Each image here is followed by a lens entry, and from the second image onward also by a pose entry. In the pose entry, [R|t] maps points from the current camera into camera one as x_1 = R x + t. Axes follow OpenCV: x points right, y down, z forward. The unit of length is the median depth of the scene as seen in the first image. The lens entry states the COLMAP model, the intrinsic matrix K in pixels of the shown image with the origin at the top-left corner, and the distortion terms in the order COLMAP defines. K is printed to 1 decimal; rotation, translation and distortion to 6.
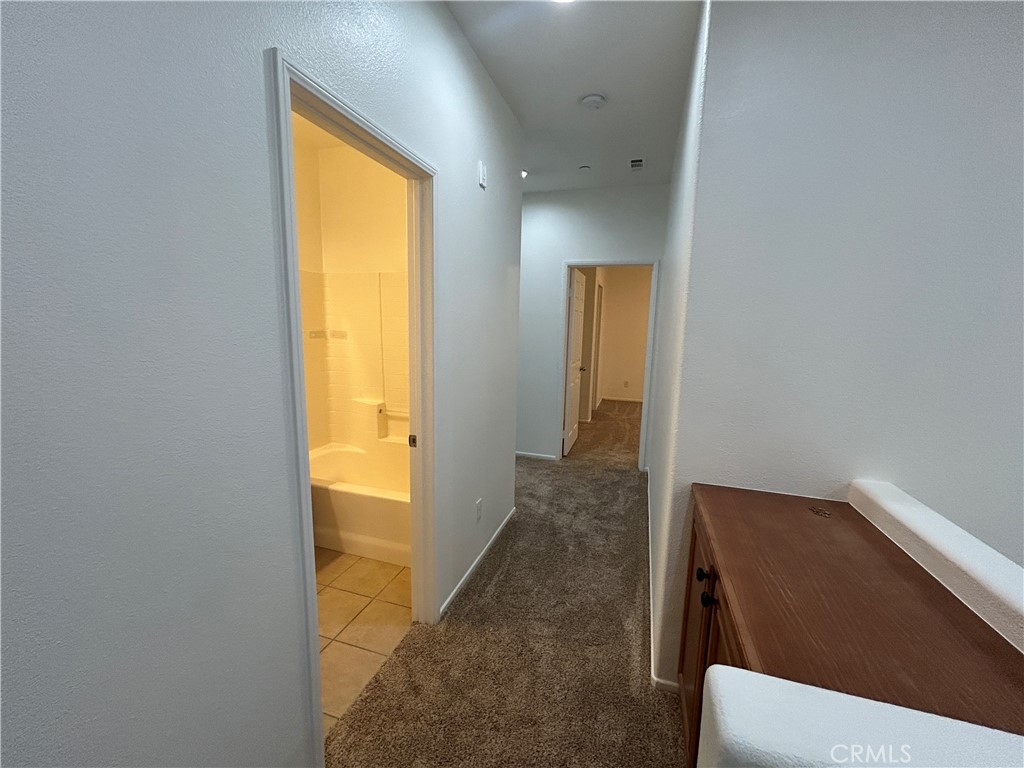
lens RADIAL K [[411.8, 0, 513.9], [0, 411.8, 383.0], [0, 0, 1]] dist [-0.000766, 0.000706]
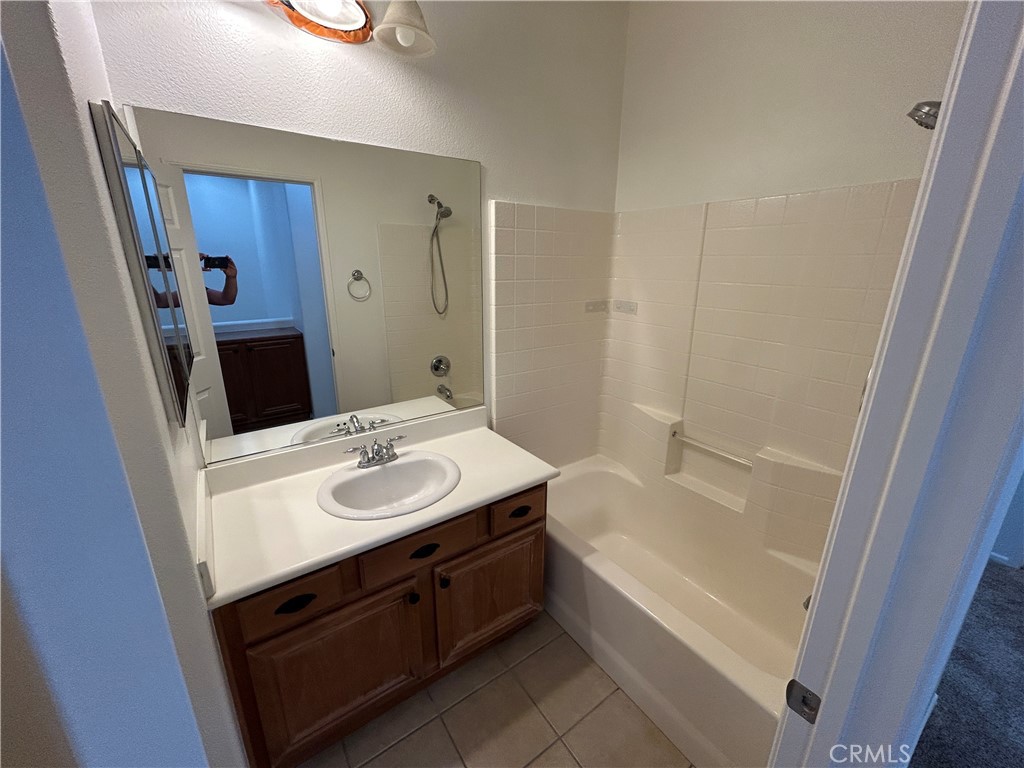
lens RADIAL K [[411.8, 0, 511.2], [0, 411.8, 386.5], [0, 0, 1]] dist [-0.000766, 0.000706]
pose [[0.791192, 0.155995, -0.591339, -0.158468], [-0.080584, 0.985083, 0.152046, -0.077848], [0.606236, -0.072645, 0.791960, 0.351022]]
